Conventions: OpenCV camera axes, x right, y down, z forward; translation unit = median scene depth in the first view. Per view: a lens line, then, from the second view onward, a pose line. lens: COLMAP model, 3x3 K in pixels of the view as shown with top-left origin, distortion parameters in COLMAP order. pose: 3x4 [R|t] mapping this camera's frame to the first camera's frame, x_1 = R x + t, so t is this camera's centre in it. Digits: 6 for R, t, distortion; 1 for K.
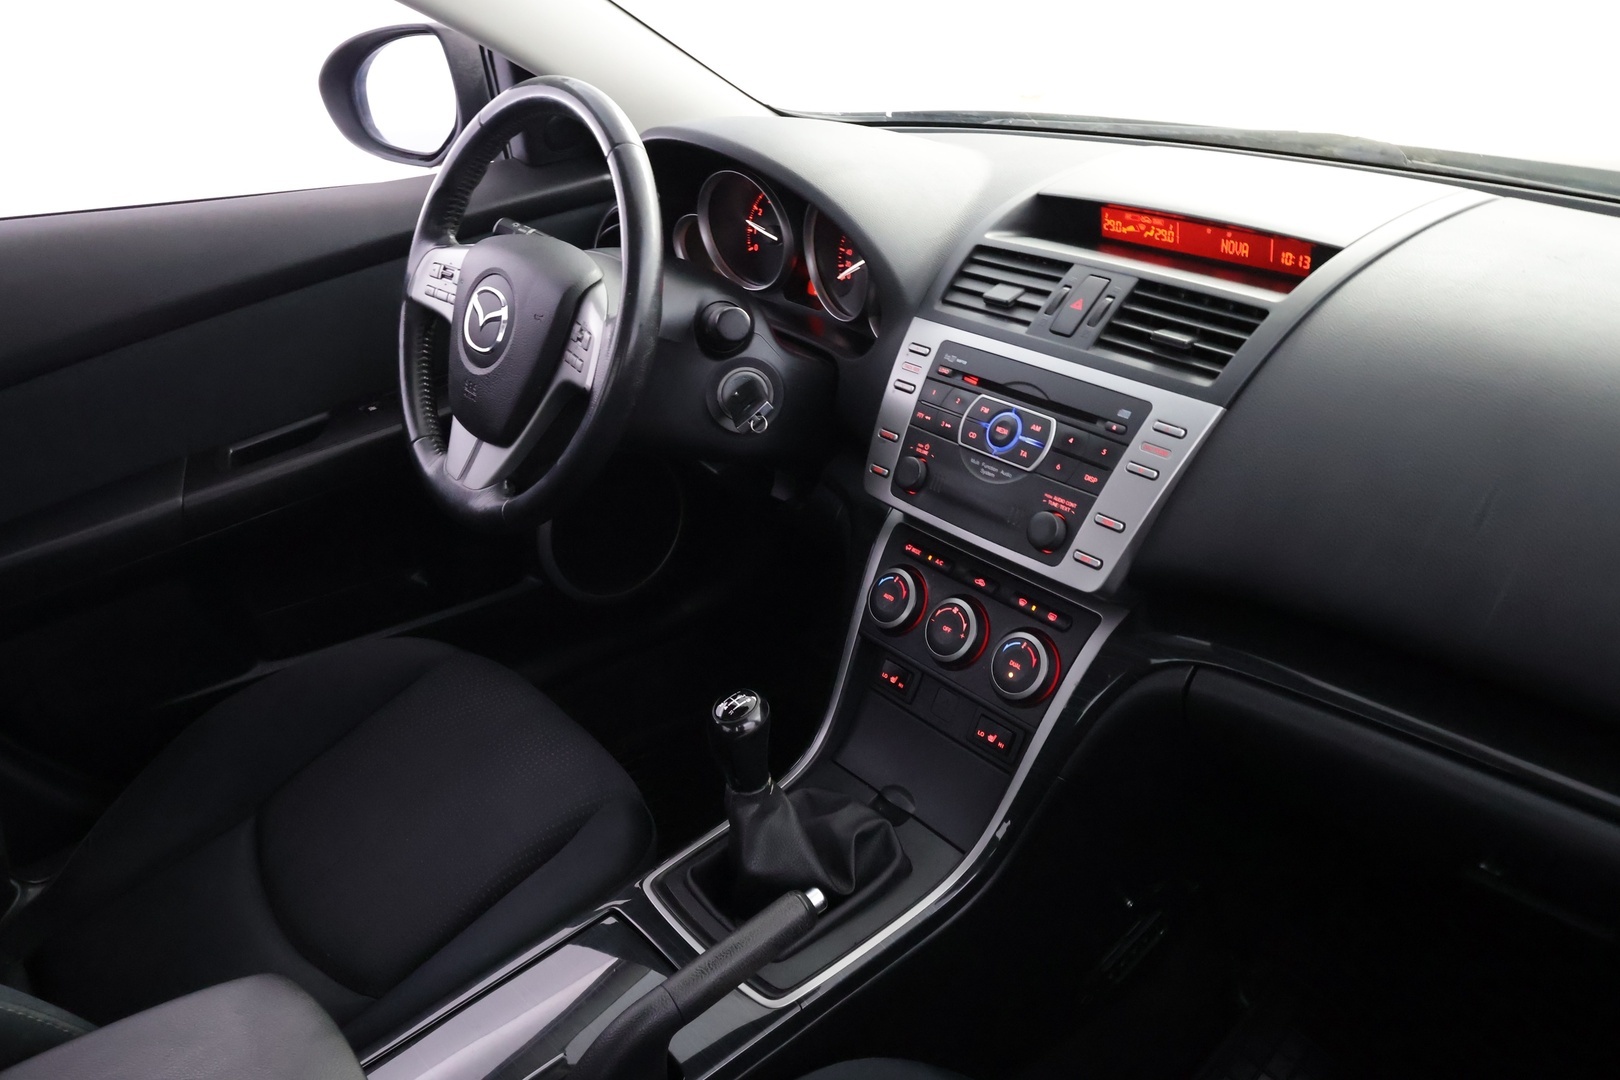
lens RADIAL K [[1258.2, 0, 808.6], [0, 1258.2, 541.3], [0, 0, 1]] dist [-0.015127, -0.009365]
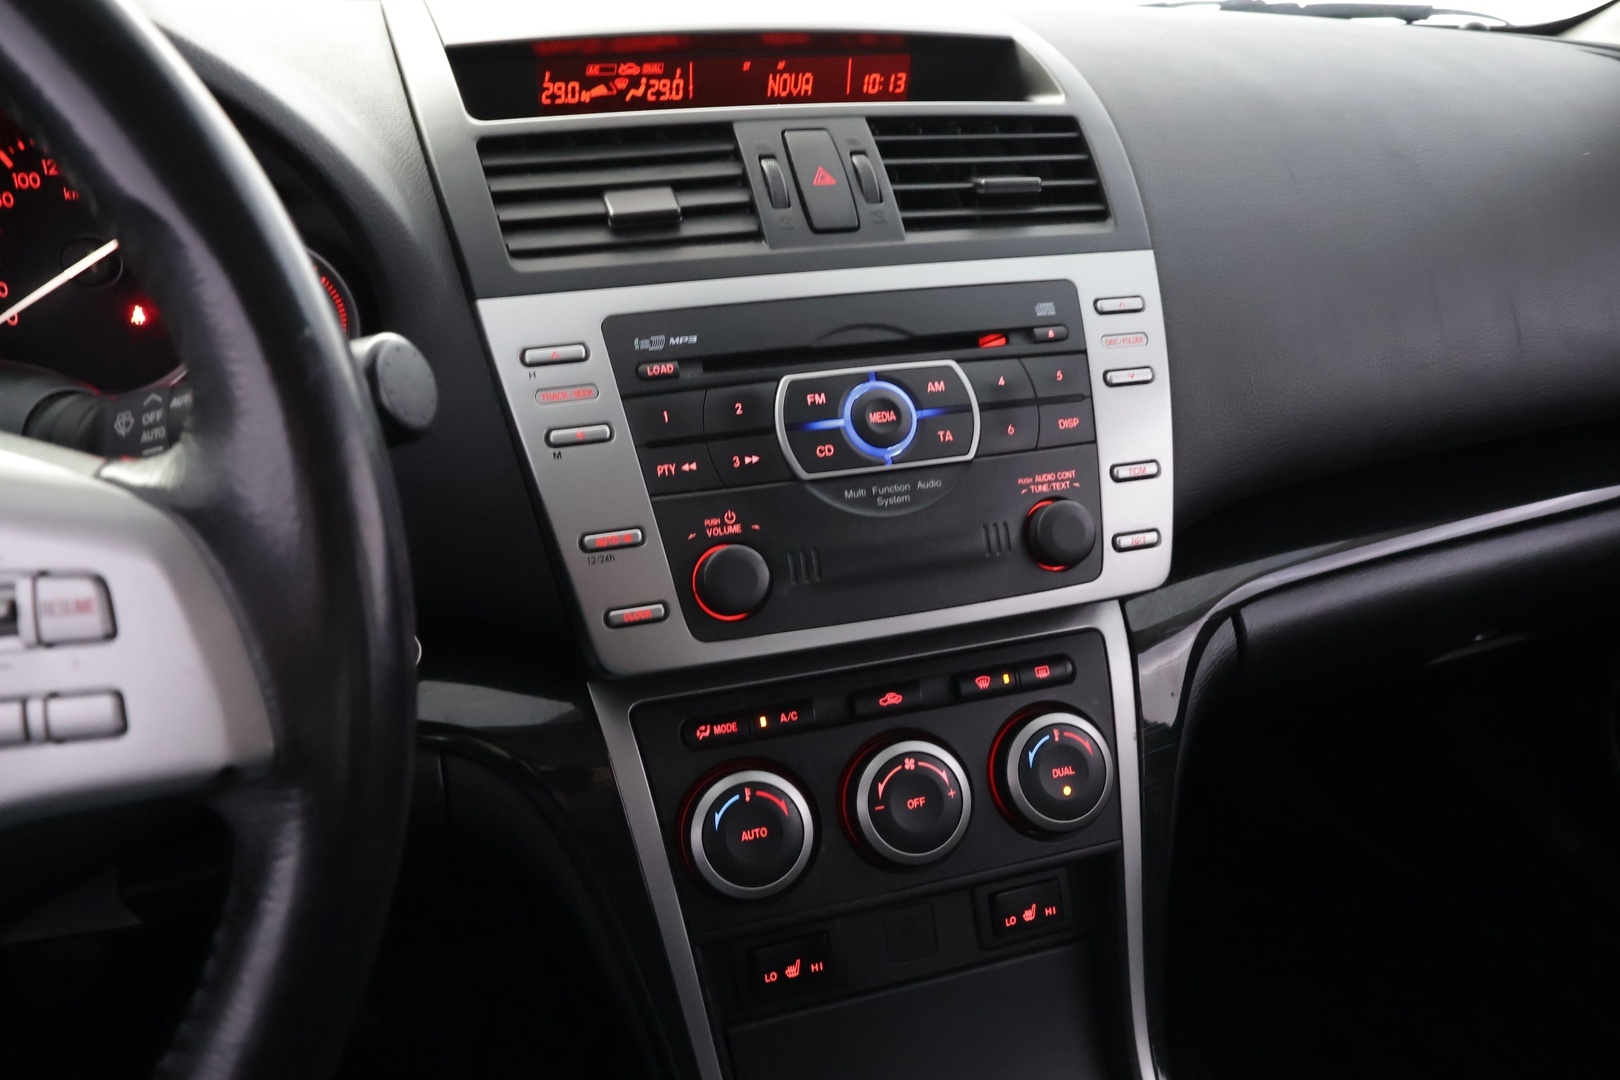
lens RADIAL K [[1258.2, 0, 809.8], [0, 1258.2, 530.6], [0, 0, 1]] dist [-0.015127, -0.009365]
pose [[0.356089, -0.368792, 0.858600, -0.325126], [0.401136, 0.890188, 0.215996, -0.168148], [-0.843973, 0.267501, 0.464922, 0.768989]]
